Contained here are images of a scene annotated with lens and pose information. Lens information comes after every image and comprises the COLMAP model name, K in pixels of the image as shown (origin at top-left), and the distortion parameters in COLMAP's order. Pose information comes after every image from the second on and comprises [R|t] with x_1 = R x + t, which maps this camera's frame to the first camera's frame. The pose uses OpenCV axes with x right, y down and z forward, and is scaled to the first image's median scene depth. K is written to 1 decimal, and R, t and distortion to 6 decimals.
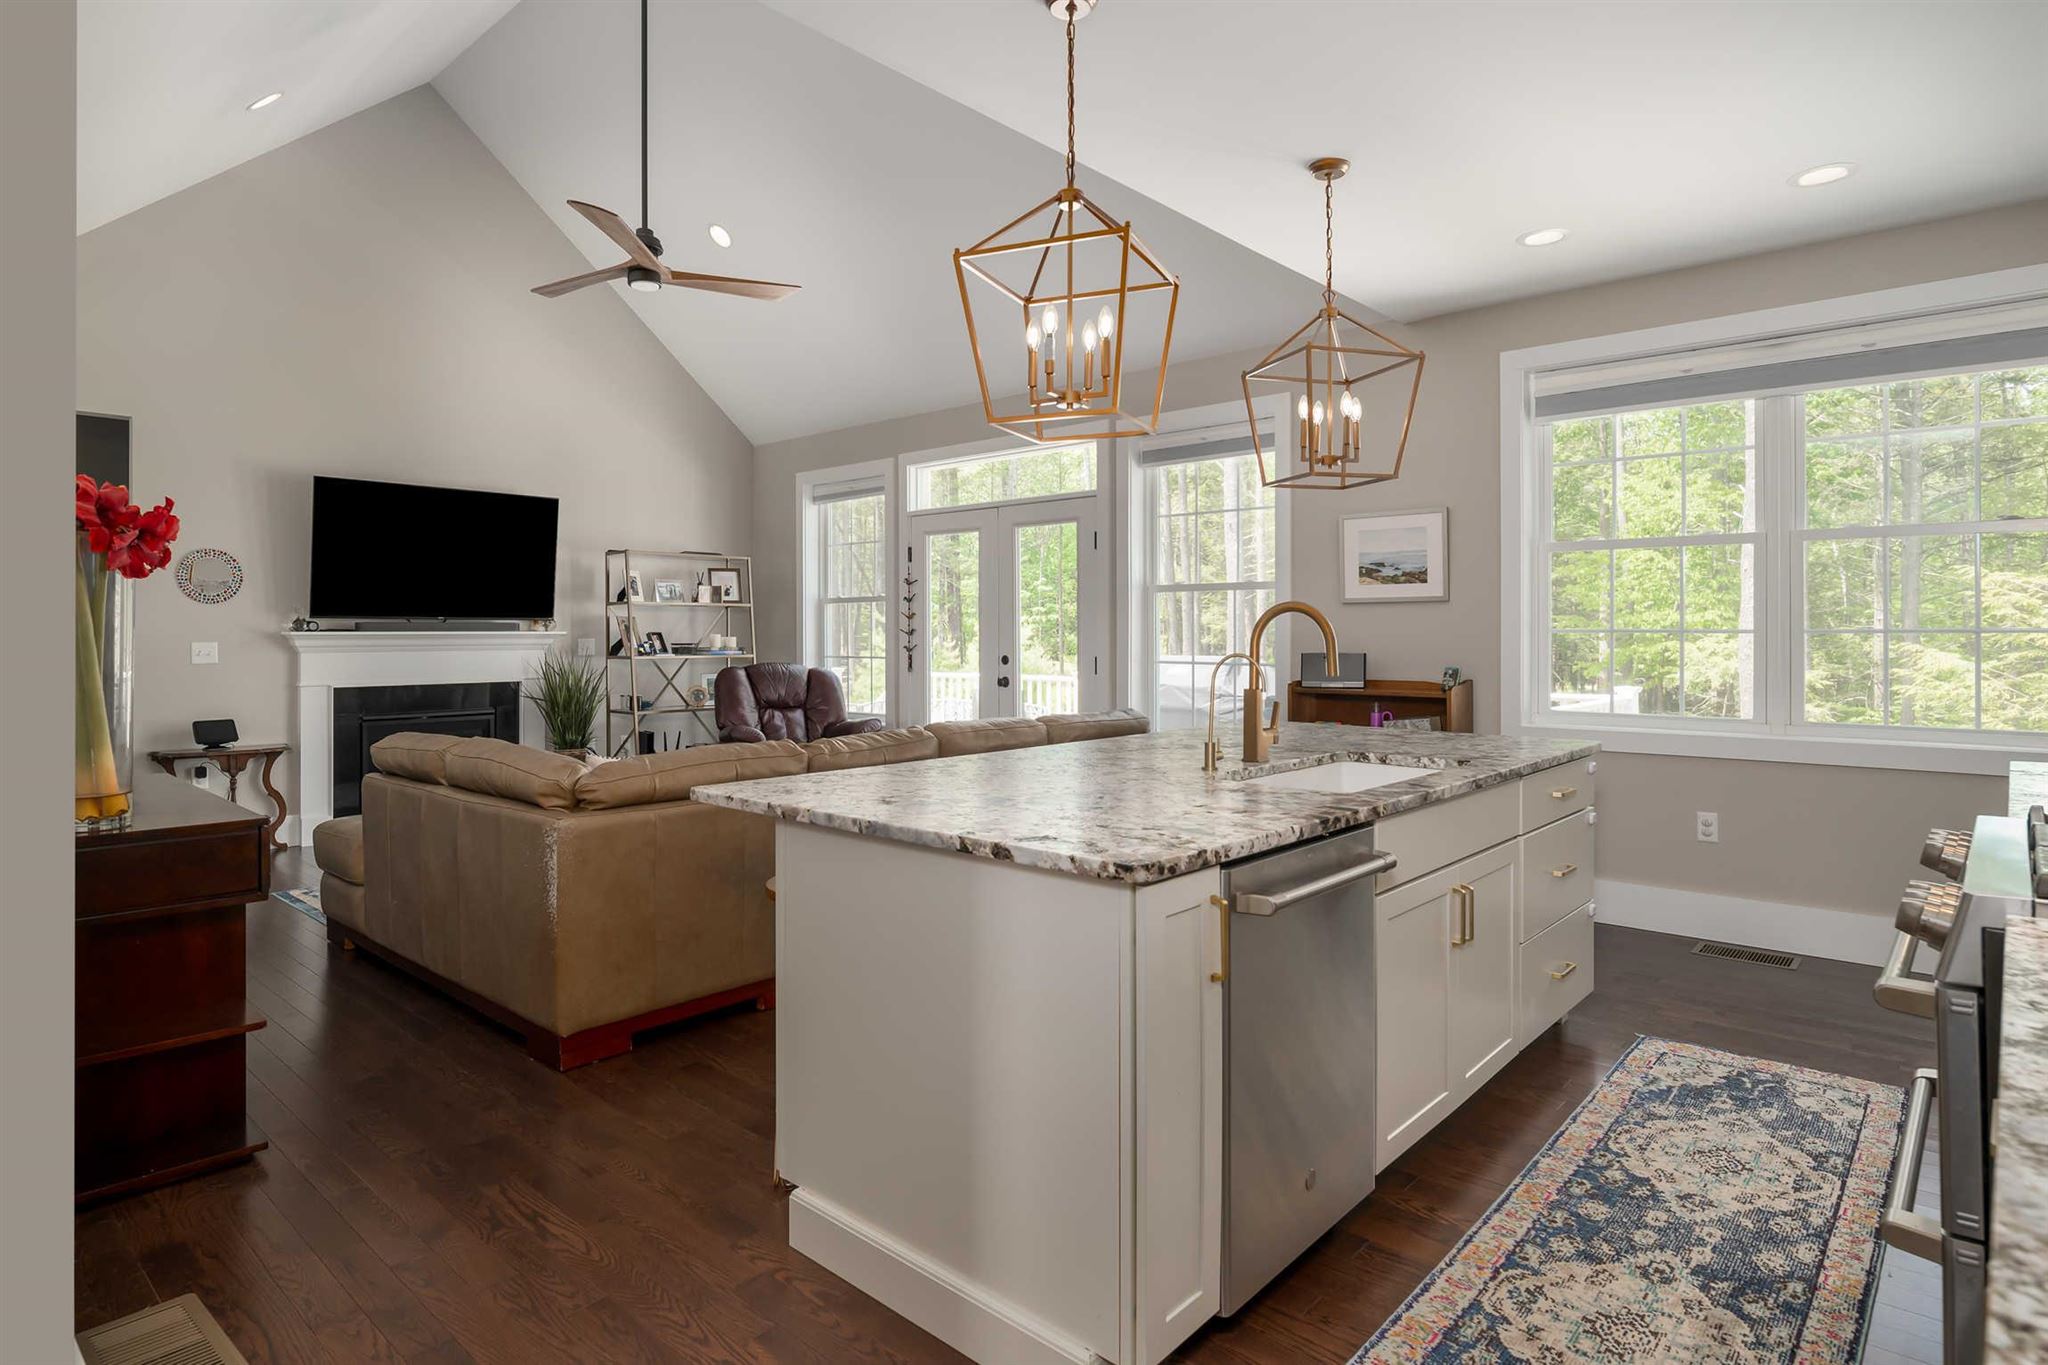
lens RADIAL K [[1108.4, 0, 1028.1], [0, 1108.4, 631.7], [0, 0, 1]] dist [-0.003530, -0.001300]
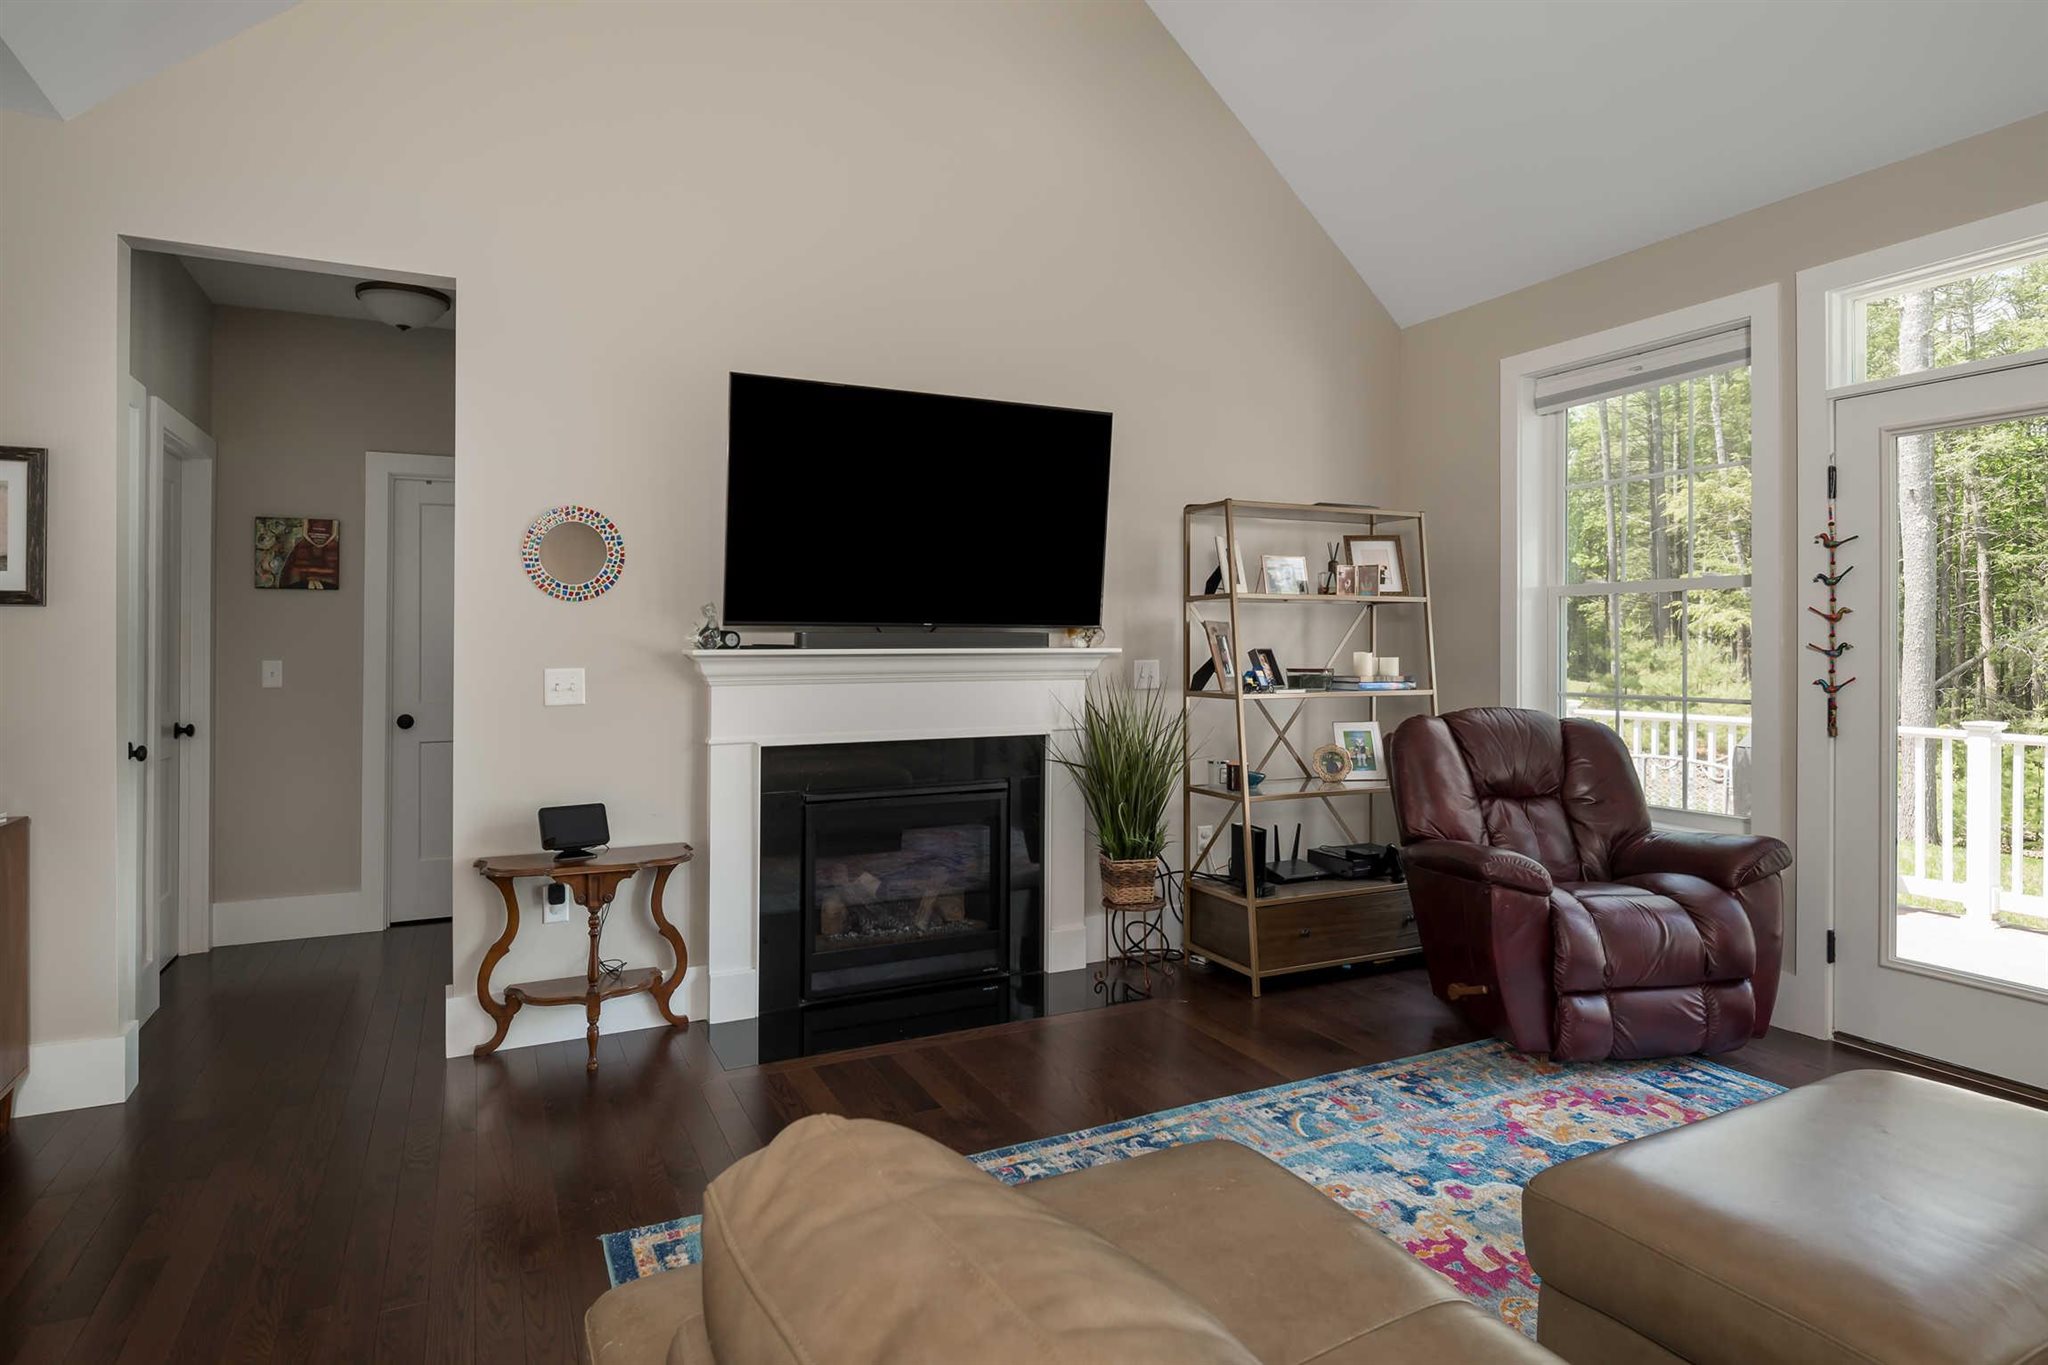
lens RADIAL K [[1108.4, 0, 1028.1], [0, 1108.4, 631.7], [0, 0, 1]] dist [-0.003530, -0.001300]
pose [[0.928628, -0.003809, -0.370993, -0.555168], [0.000157, 0.999951, -0.009873, -0.006718], [0.371013, 0.009111, 0.928583, 1.007507]]
